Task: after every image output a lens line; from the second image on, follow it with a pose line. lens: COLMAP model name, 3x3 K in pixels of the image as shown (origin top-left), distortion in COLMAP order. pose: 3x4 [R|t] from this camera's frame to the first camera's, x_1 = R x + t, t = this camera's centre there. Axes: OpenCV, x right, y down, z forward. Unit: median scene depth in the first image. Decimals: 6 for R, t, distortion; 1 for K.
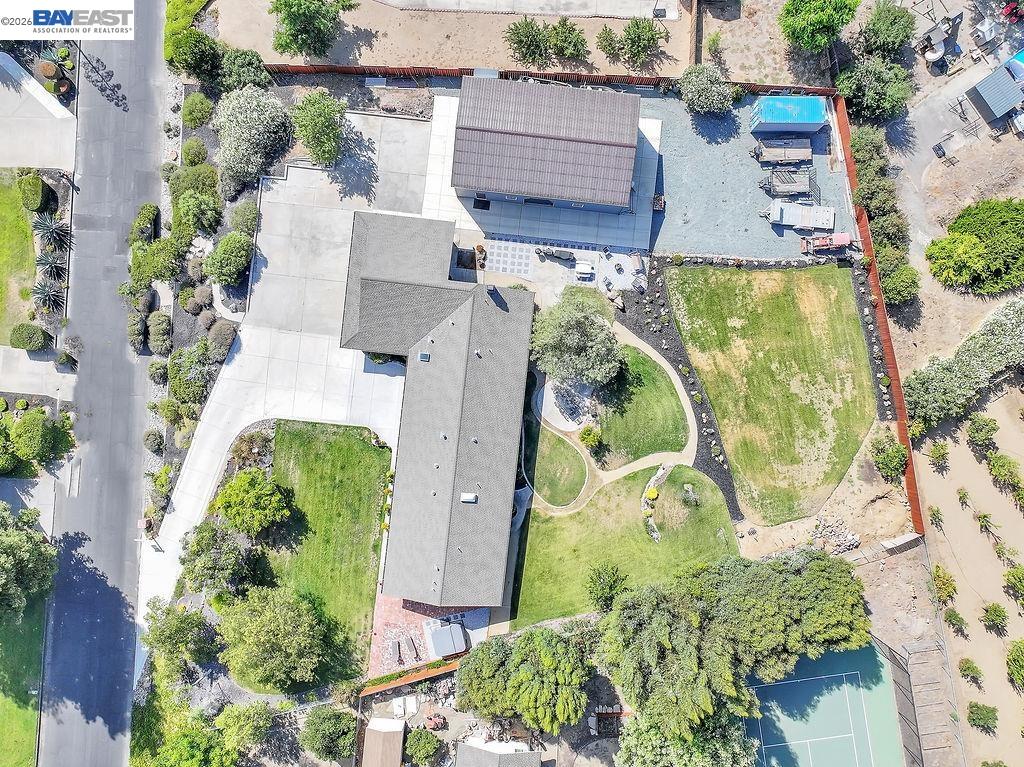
lens RADIAL K [[729.2, 0, 512.0], [0, 729.2, 383.5], [0, 0, 1]] dist [0.001042, 0.003399]
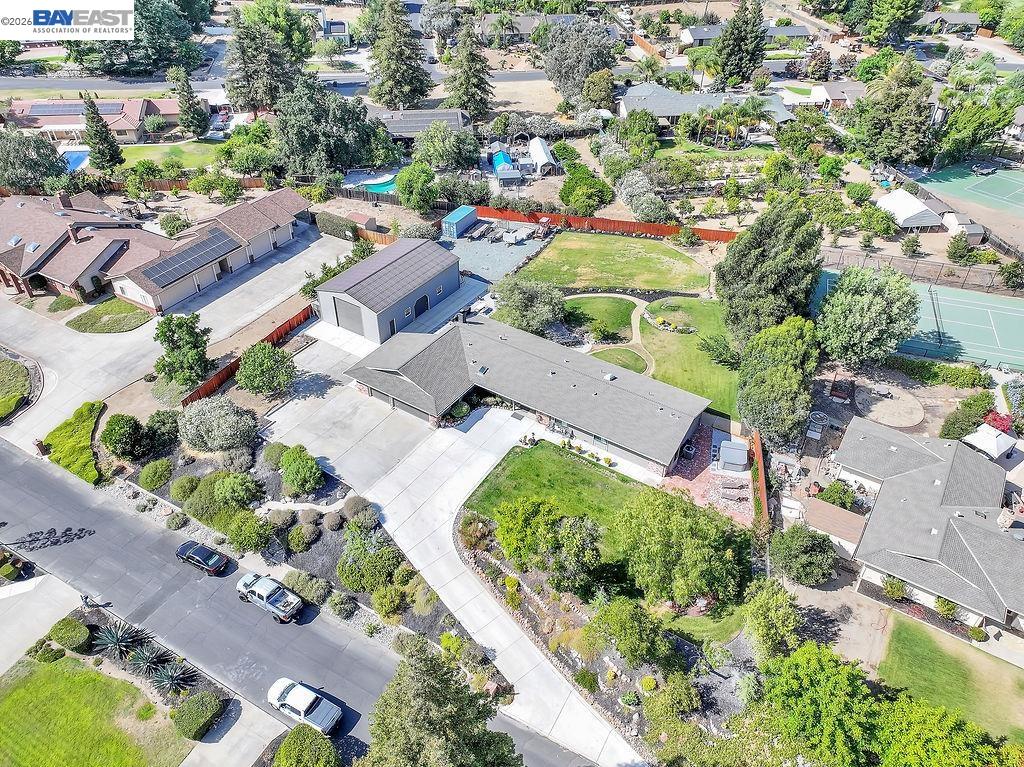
lens RADIAL K [[729.2, 0, 512.0], [0, 729.2, 383.5], [0, 0, 1]] dist [0.001042, 0.003399]
pose [[0.458400, -0.553131, 0.695640, -0.870909], [0.888725, 0.290695, -0.354492, 0.400800], [-0.006138, 0.780732, 0.624836, 0.274757]]
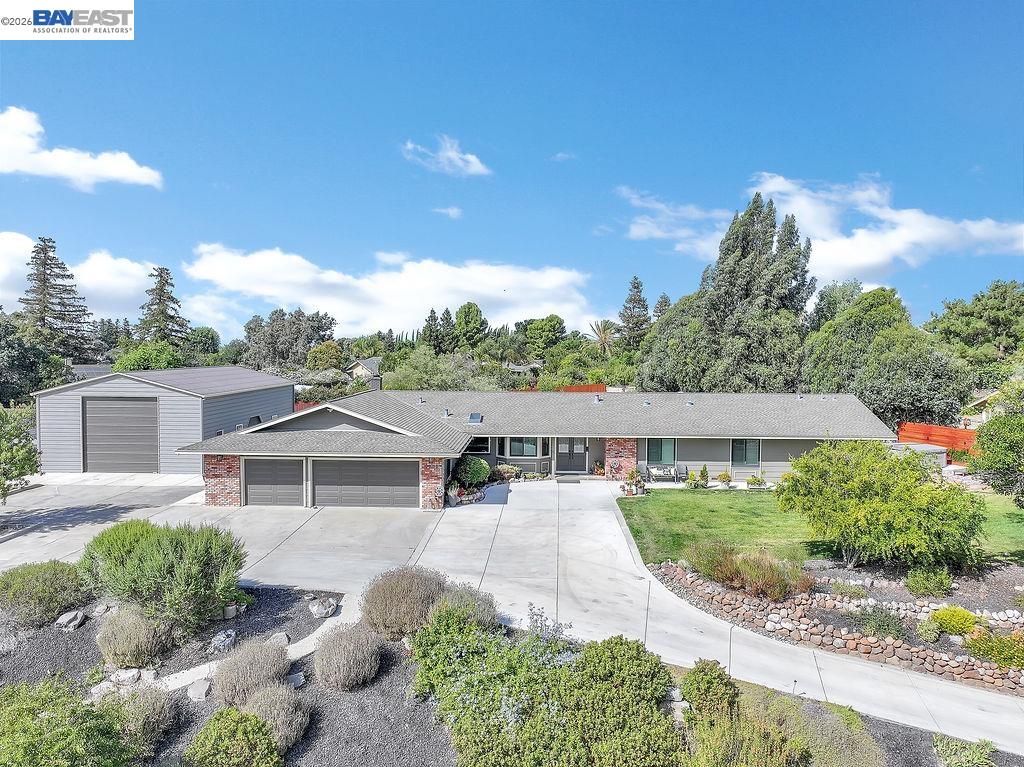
lens RADIAL K [[729.2, 0, 512.0], [0, 729.2, 383.5], [0, 0, 1]] dist [0.001042, 0.003399]
pose [[-0.072317, -0.060338, 0.995555, -0.684862], [0.997313, 0.007321, 0.072889, -0.047847], [-0.011687, 0.998151, 0.059647, 0.887235]]
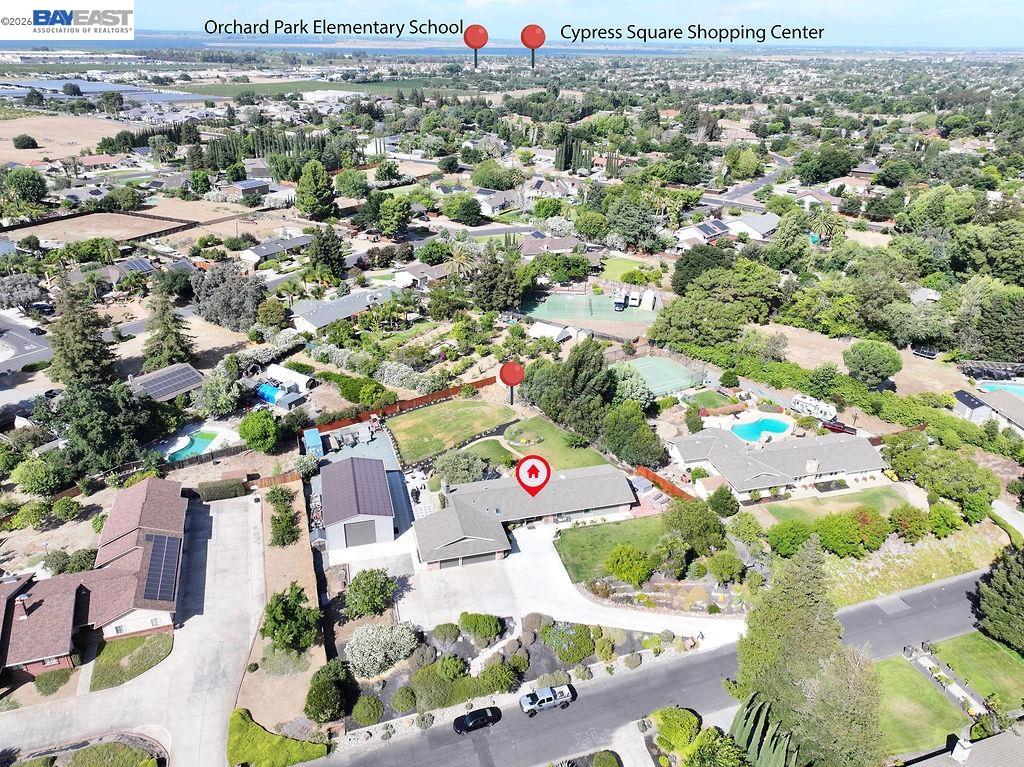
lens RADIAL K [[709.2, 0, 512.0], [0, 709.2, 383.5], [0, 0, 1]] dist [0.001118, 0.003622]
pose [[-0.363330, -0.421919, 0.830648, -1.285629], [0.931231, -0.137401, 0.337535, -0.487578], [-0.028280, 0.896161, 0.442826, 0.018139]]
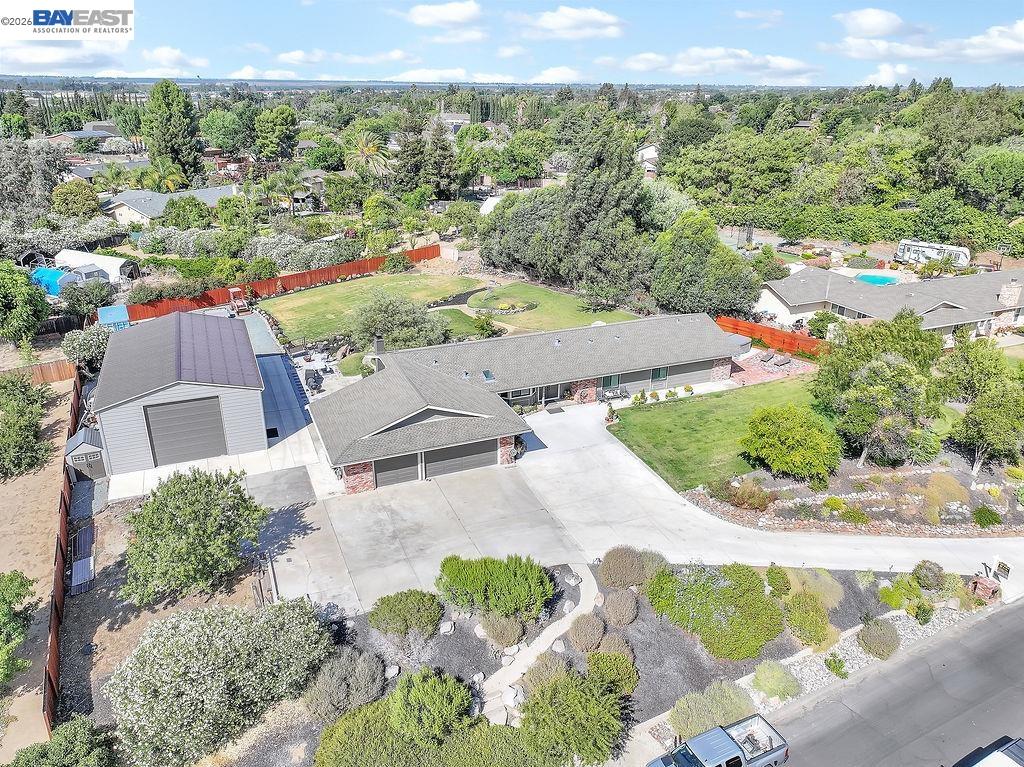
lens RADIAL K [[729.2, 0, 512.0], [0, 729.2, 383.5], [0, 0, 1]] dist [0.001042, 0.003399]
pose [[-0.488164, -0.345870, 0.801293, -0.738644], [0.872535, -0.172939, 0.456919, -0.362607], [-0.019460, 0.922207, 0.386206, 0.661916]]
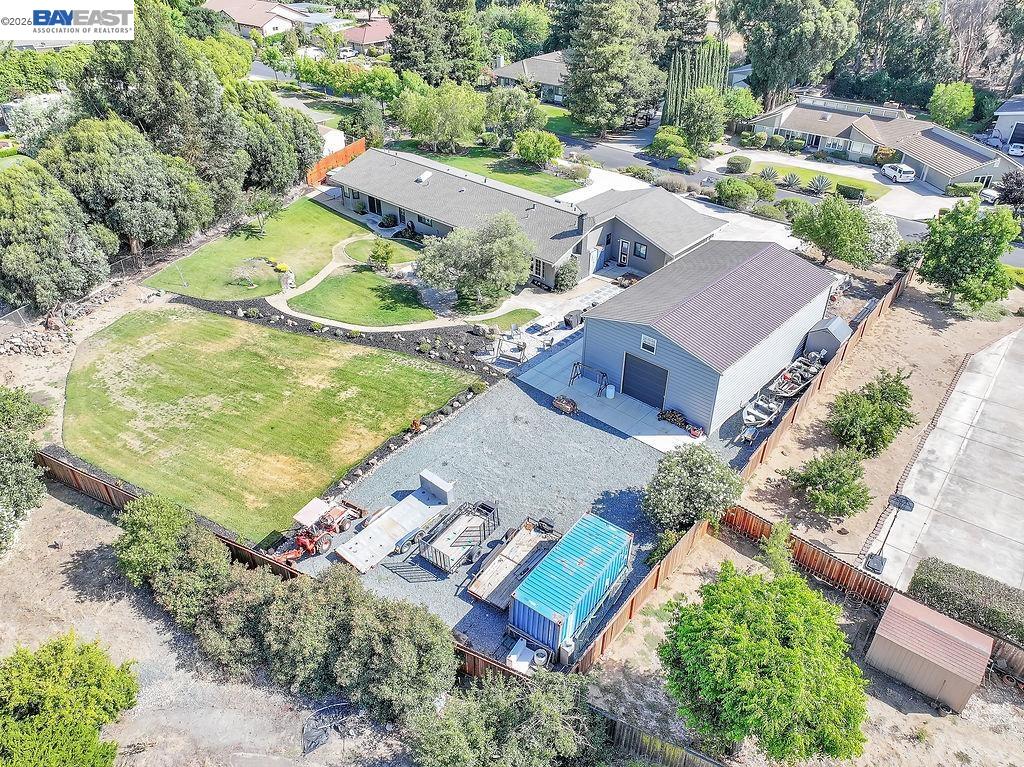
lens RADIAL K [[729.2, 0, 512.0], [0, 729.2, 383.5], [0, 0, 1]] dist [0.001042, 0.003399]
pose [[-0.591130, 0.437964, -0.677313, 0.659280], [-0.806550, -0.327724, 0.492010, -0.521392], [-0.006489, 0.837129, 0.546968, 0.630069]]
